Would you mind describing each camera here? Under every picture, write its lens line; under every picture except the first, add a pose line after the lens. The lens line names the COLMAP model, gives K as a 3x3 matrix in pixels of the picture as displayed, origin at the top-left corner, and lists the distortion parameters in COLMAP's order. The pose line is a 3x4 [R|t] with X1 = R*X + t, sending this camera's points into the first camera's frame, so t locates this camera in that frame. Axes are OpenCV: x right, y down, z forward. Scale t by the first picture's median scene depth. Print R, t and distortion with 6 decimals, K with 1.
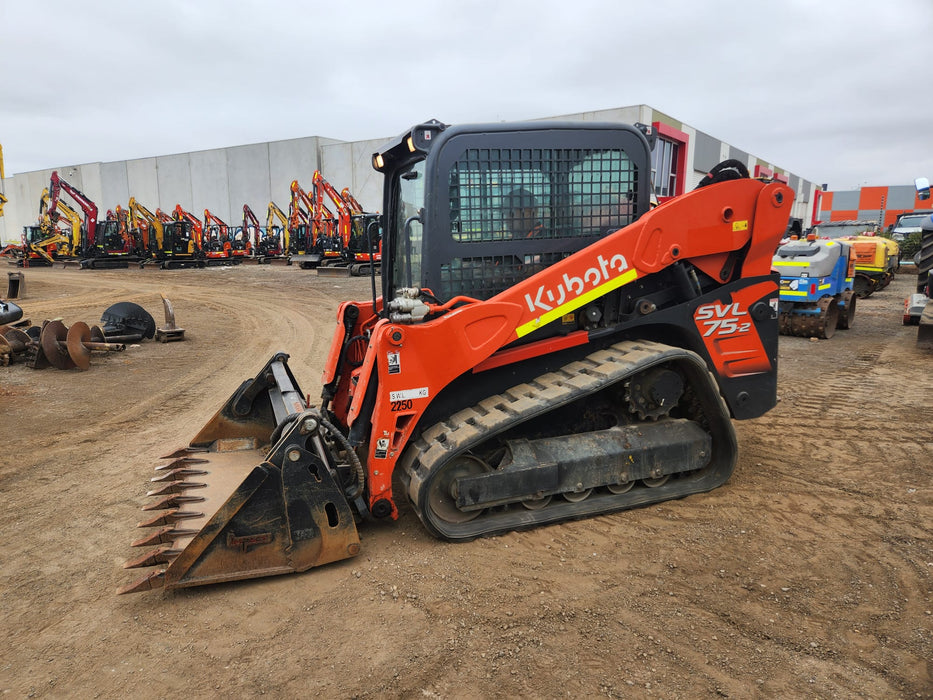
lens RADIAL K [[631.4, 0, 449.7], [0, 631.4, 347.0], [0, 0, 1]] dist [0.077676, -0.065098]
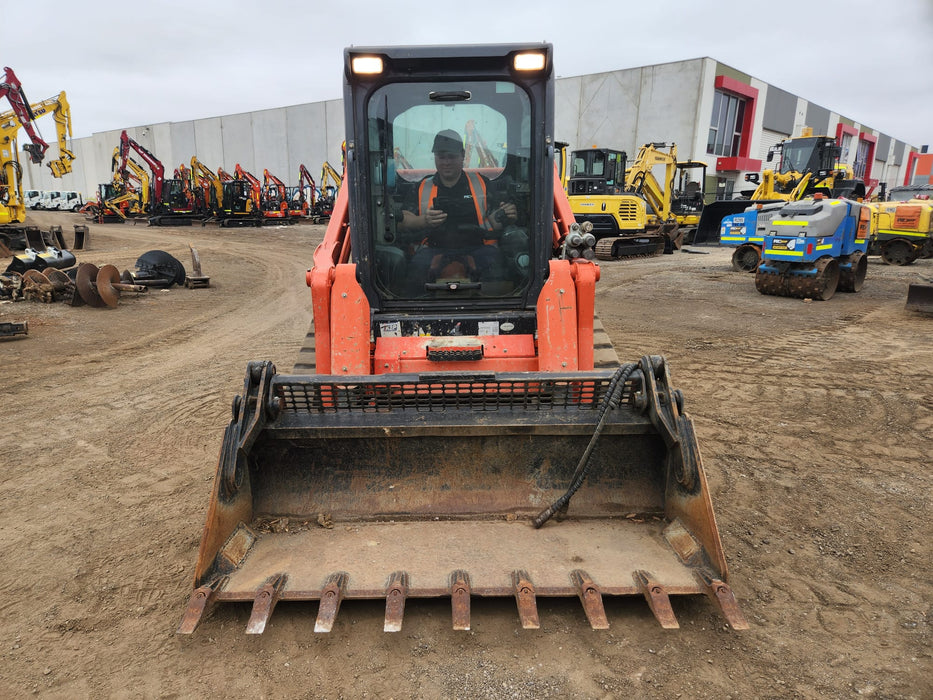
lens RADIAL K [[634.8, 0, 448.1], [0, 634.8, 361.5], [0, 0, 1]] dist [0.075171, -0.063281]
pose [[0.994130, 0.037330, -0.101546, 0.108304], [-0.029648, 0.996656, 0.076140, 0.021113], [0.104049, -0.072682, 0.991913, -0.052161]]
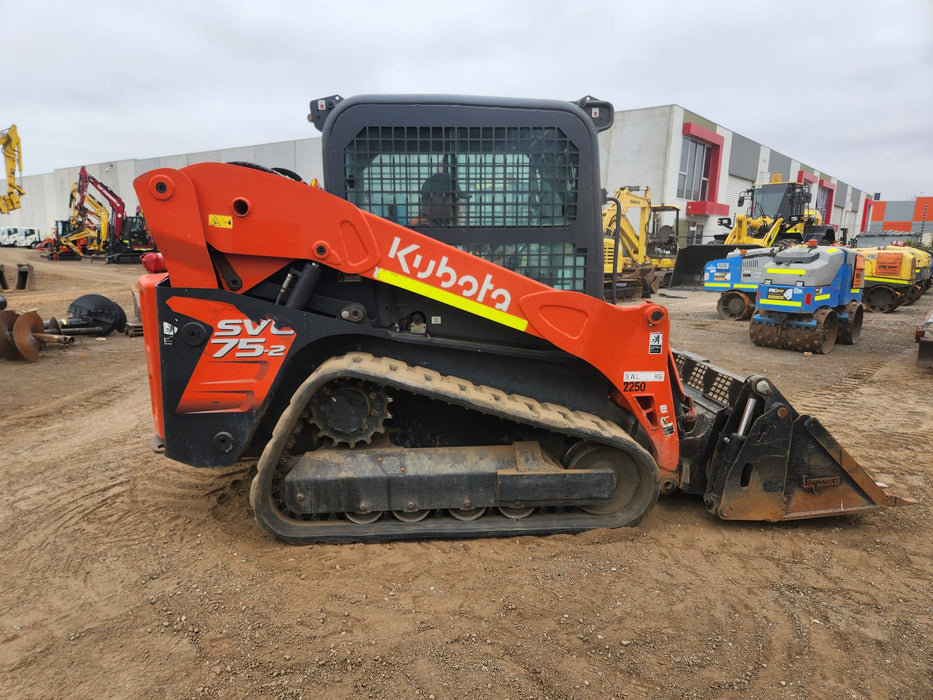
lens RADIAL K [[637.1, 0, 449.3], [0, 637.1, 359.0], [0, 0, 1]] dist [0.066879, -0.061332]
pose [[0.997901, 0.031897, -0.056352, 0.098179], [-0.031257, 0.999437, 0.012188, -0.000036], [0.056709, -0.010401, 0.998337, 0.043179]]
